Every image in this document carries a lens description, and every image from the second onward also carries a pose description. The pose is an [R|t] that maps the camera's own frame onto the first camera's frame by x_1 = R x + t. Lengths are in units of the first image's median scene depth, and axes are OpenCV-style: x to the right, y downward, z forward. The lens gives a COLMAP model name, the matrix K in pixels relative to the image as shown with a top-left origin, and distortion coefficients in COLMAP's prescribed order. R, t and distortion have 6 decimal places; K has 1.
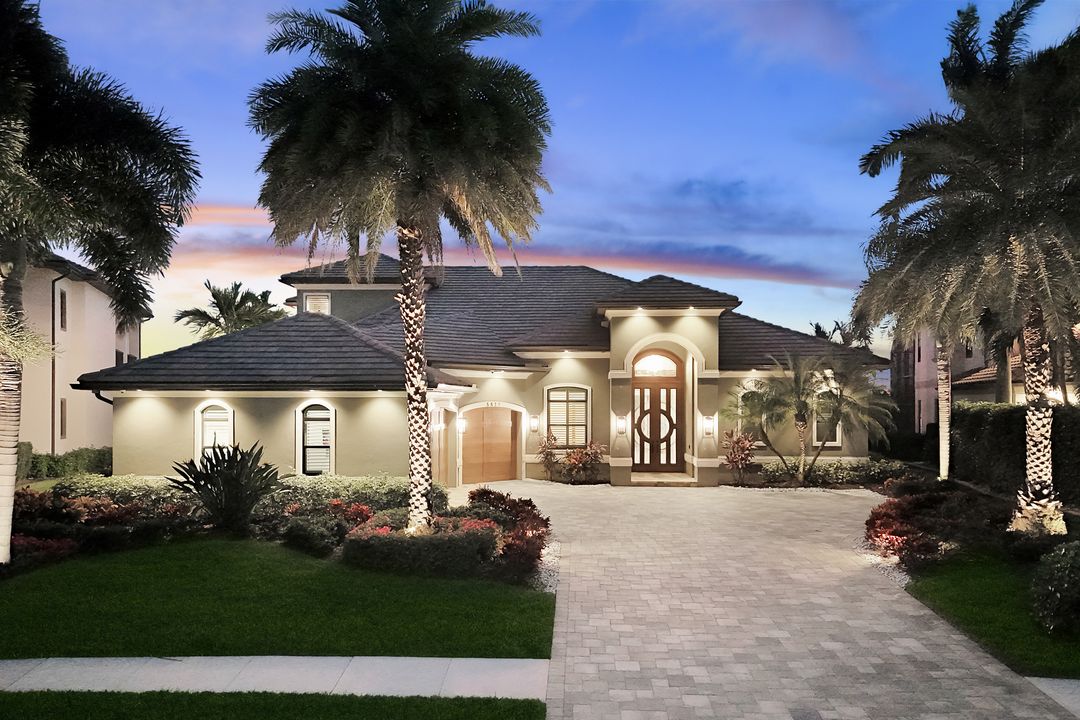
lens RADIAL K [[793.4, 0, 540.7], [0, 793.4, 382.8], [0, 0, 1]] dist [0.043201, -0.005095]
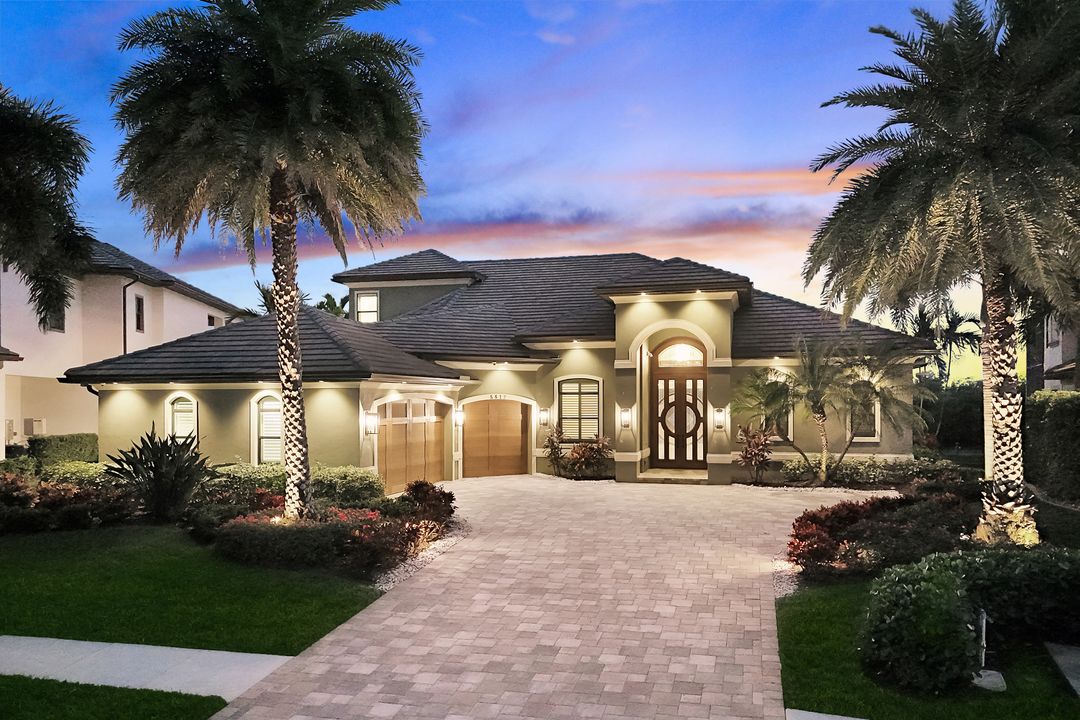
lens RADIAL K [[793.4, 0, 529.6], [0, 793.4, 394.8], [0, 0, 1]] dist [0.043201, -0.005095]
pose [[0.978739, -0.005568, -0.205034, 0.300538], [0.009228, 0.999815, 0.016898, 0.013859], [0.204902, -0.018431, 0.978609, 0.083250]]
